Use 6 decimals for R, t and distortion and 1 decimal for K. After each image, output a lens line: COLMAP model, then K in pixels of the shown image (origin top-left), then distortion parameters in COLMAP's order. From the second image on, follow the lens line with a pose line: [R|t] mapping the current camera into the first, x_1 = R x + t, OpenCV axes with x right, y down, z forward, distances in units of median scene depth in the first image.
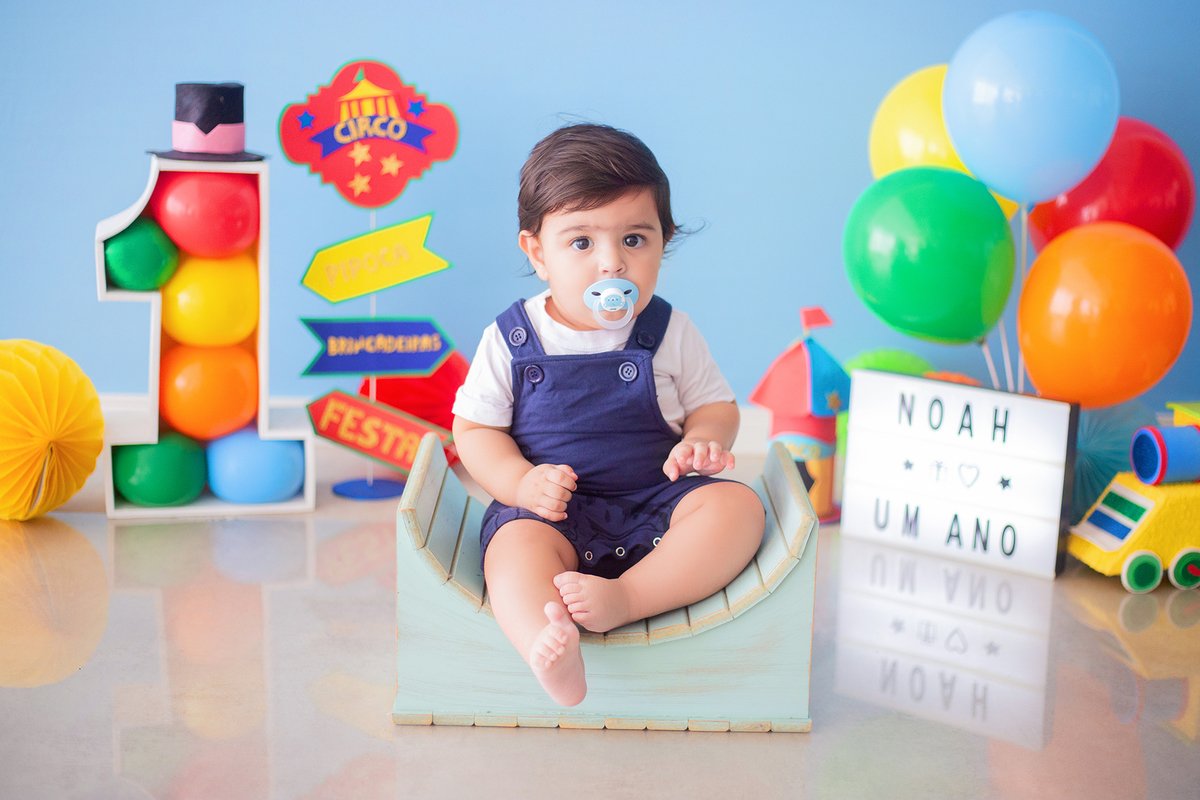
lens RADIAL K [[1835.9, 0, 630.4], [0, 1835.9, 377.8], [0, 0, 1]] dist [-0.146790, -0.005914]
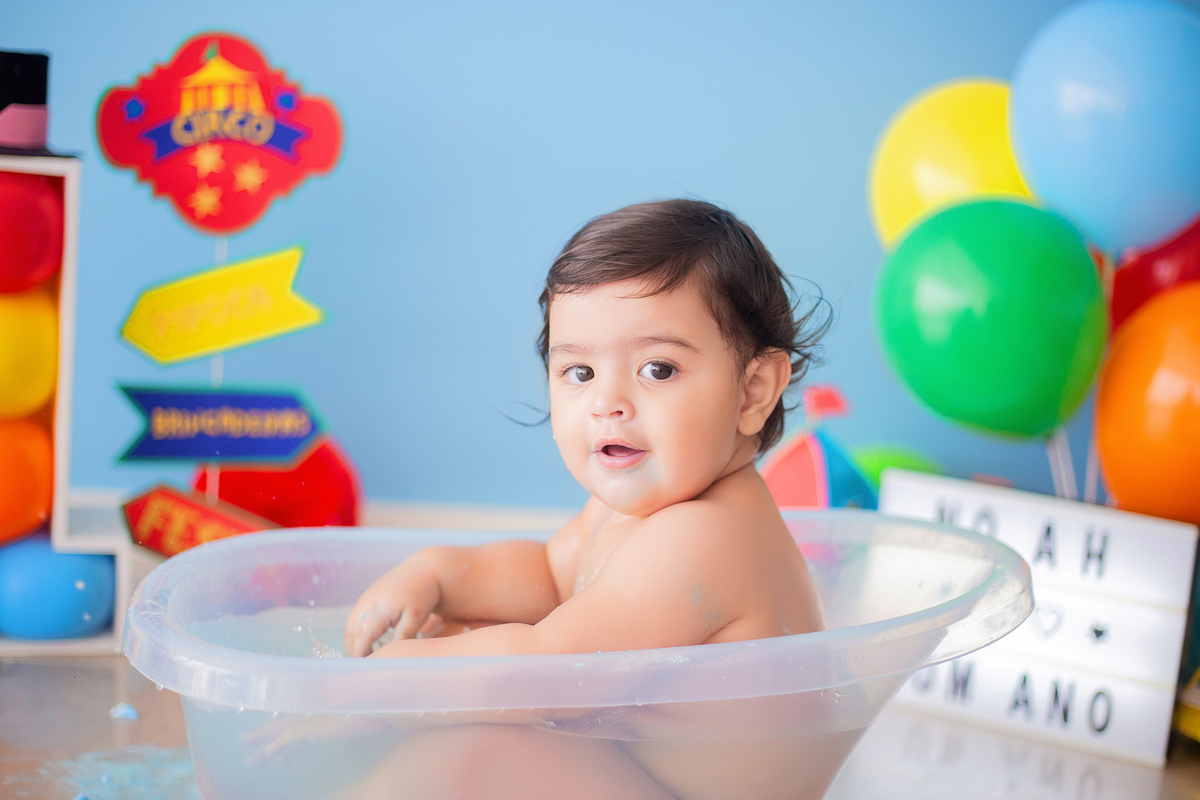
lens RADIAL K [[1799.4, 0, 598.9], [0, 1799.4, 400.0], [0, 0, 1]] dist [-0.148197, -0.008552]
pose [[0.995409, 0.027069, 0.091808, -0.056358], [-0.023174, 0.998797, -0.043223, -0.000087], [-0.092868, 0.040897, 0.994838, 0.288829]]
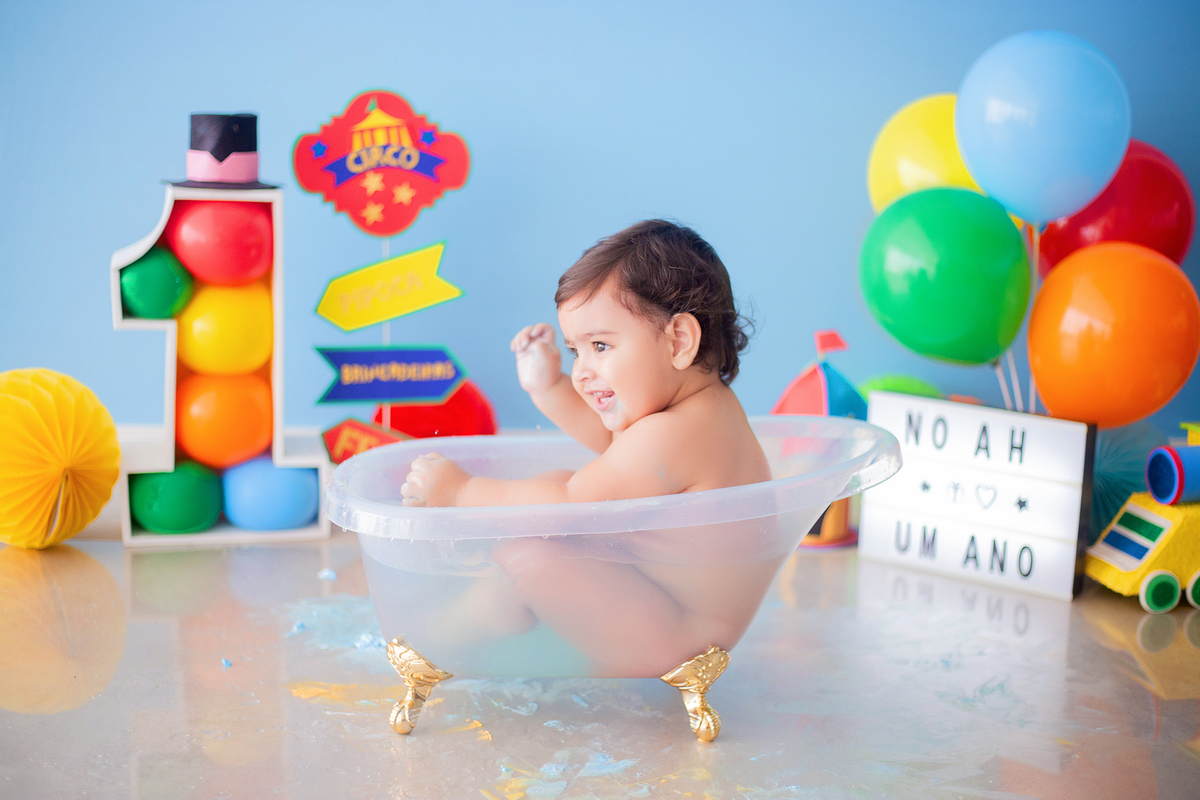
lens RADIAL K [[1720.4, 0, 591.5], [0, 1720.4, 398.6], [0, 0, 1]] dist [-0.148222, -0.023551]
pose [[0.999857, -0.007046, -0.015375, -0.013912], [0.006814, 0.999863, -0.015056, 0.011577], [0.015479, 0.014950, 0.999768, 0.059484]]
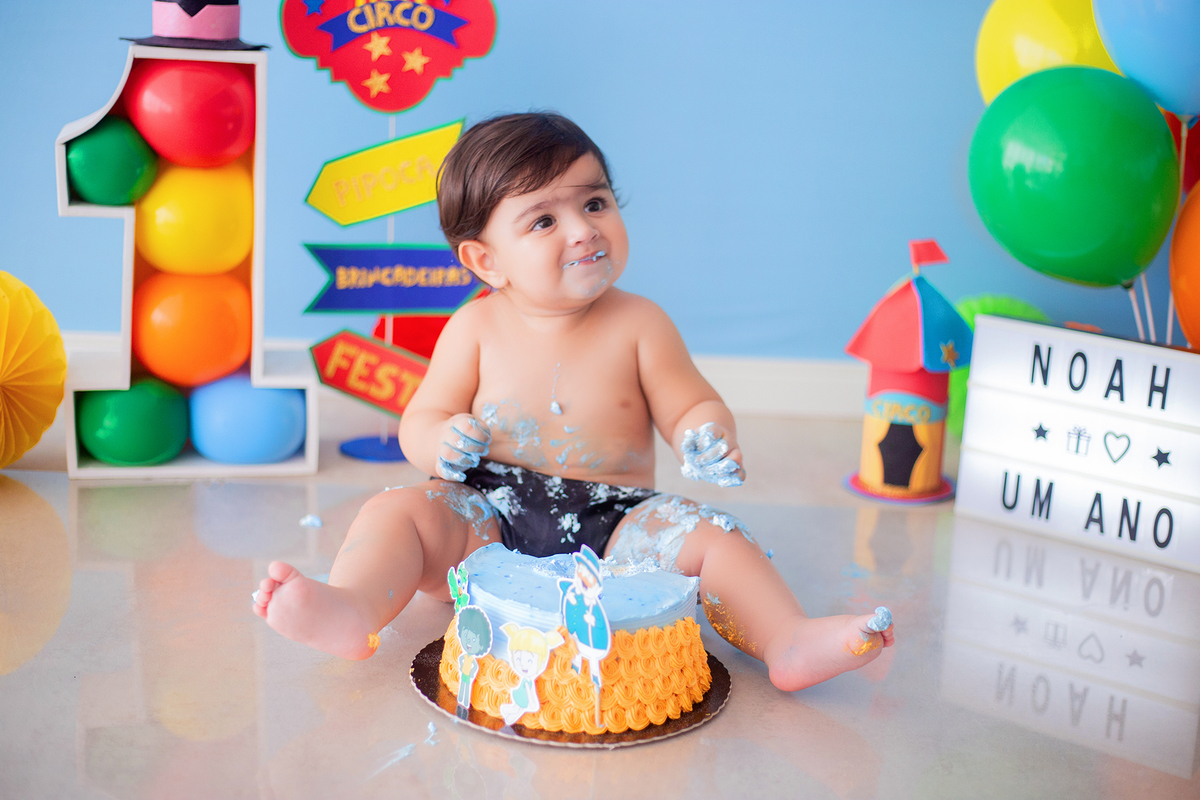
lens RADIAL K [[1720.4, 0, 591.5], [0, 1720.4, 398.6], [0, 0, 1]] dist [-0.148222, -0.023551]
pose [[0.999546, 0.018826, -0.023544, -0.029975], [-0.018049, 0.999299, 0.032786, 0.010584], [0.024145, -0.032346, 0.999185, 0.223772]]
